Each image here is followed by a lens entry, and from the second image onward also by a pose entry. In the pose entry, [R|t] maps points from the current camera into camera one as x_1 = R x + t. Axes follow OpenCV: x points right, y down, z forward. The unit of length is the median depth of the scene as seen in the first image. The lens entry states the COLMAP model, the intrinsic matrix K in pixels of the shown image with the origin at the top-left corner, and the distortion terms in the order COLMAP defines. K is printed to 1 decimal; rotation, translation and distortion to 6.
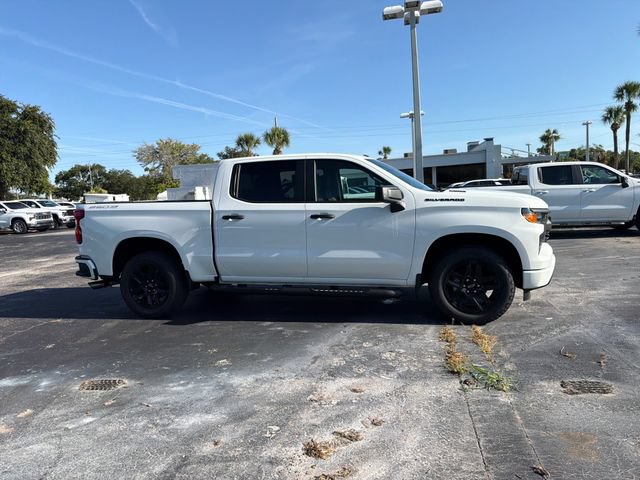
lens RADIAL K [[444.8, 0, 317.0], [0, 444.8, 254.9], [0, 0, 1]] dist [0.065083, -0.081438]
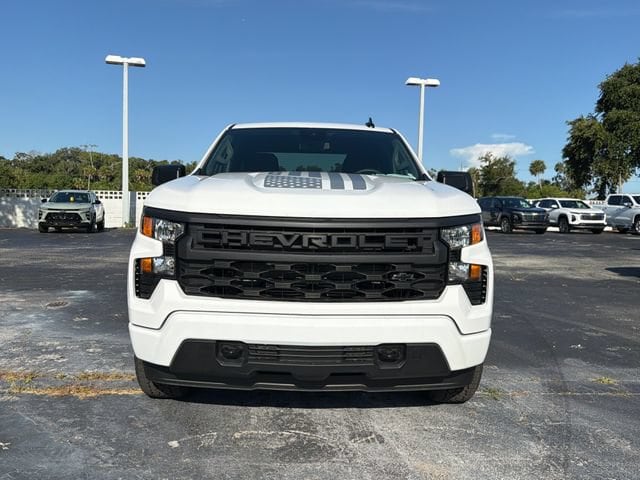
lens RADIAL K [[591.2, 0, 320.0], [0, 591.2, 240.0], [0, 0, 1]] dist [0.002368, 0.000433]
pose [[0.250219, 0.113205, -0.961548, 1.027787], [-0.158345, 0.984554, 0.074708, -0.127503], [0.955153, 0.133563, 0.264280, 0.870159]]
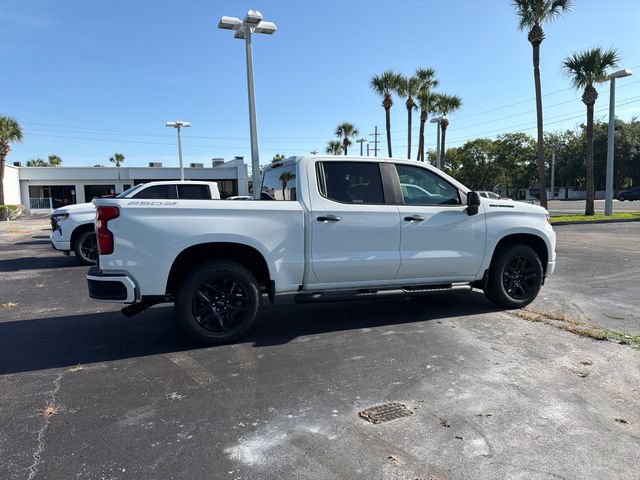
lens RADIAL K [[444.8, 0, 317.0], [0, 444.8, 254.9], [0, 0, 1]] dist [0.065083, -0.081438]
pose [[0.827262, -0.028679, 0.561084, -0.709076], [0.046030, 0.998799, -0.016813, 0.003977], [-0.559927, 0.039736, 0.827588, 0.253227]]
